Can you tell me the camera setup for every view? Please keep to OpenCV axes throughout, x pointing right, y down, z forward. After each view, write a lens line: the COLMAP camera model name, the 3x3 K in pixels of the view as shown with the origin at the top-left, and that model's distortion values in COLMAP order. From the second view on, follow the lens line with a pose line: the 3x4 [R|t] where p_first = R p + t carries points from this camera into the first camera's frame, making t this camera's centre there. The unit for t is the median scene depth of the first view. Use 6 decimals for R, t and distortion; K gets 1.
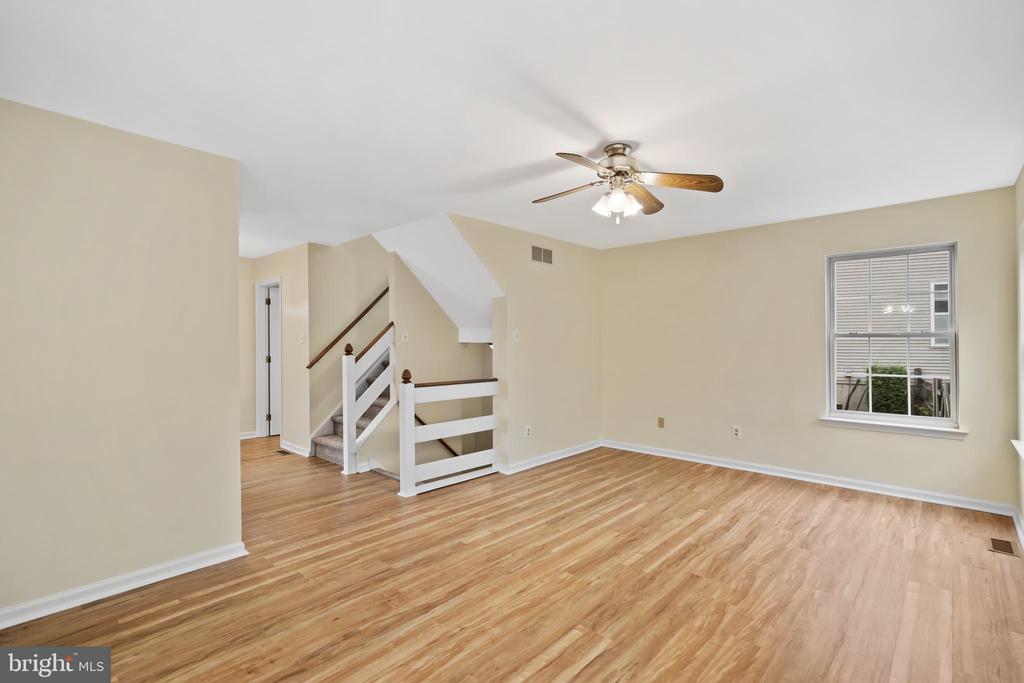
lens RADIAL K [[475.0, 0, 516.1], [0, 475.0, 340.8], [0, 0, 1]] dist [-0.003297, -0.000008]
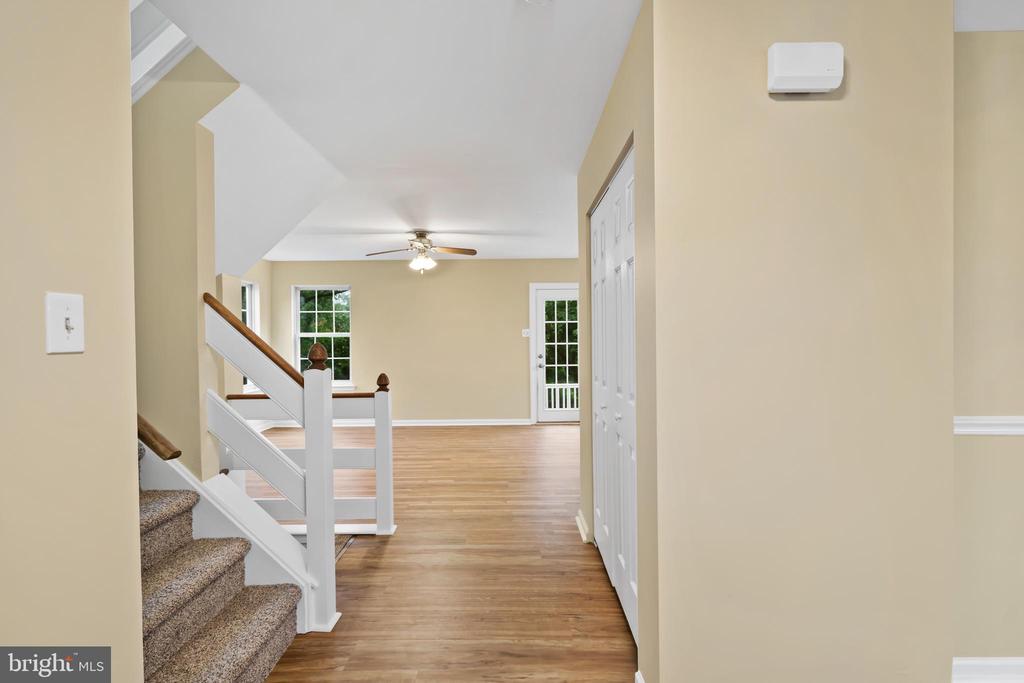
lens RADIAL K [[460.5, 0, 512.0], [0, 460.5, 341.5], [0, 0, 1]] dist [-0.000881, 0.000015]
pose [[-0.668220, -0.002453, 0.743960, -1.026967], [0.010748, 0.999858, 0.012950, -0.003838], [-0.743886, 0.016650, -0.668099, 1.470623]]
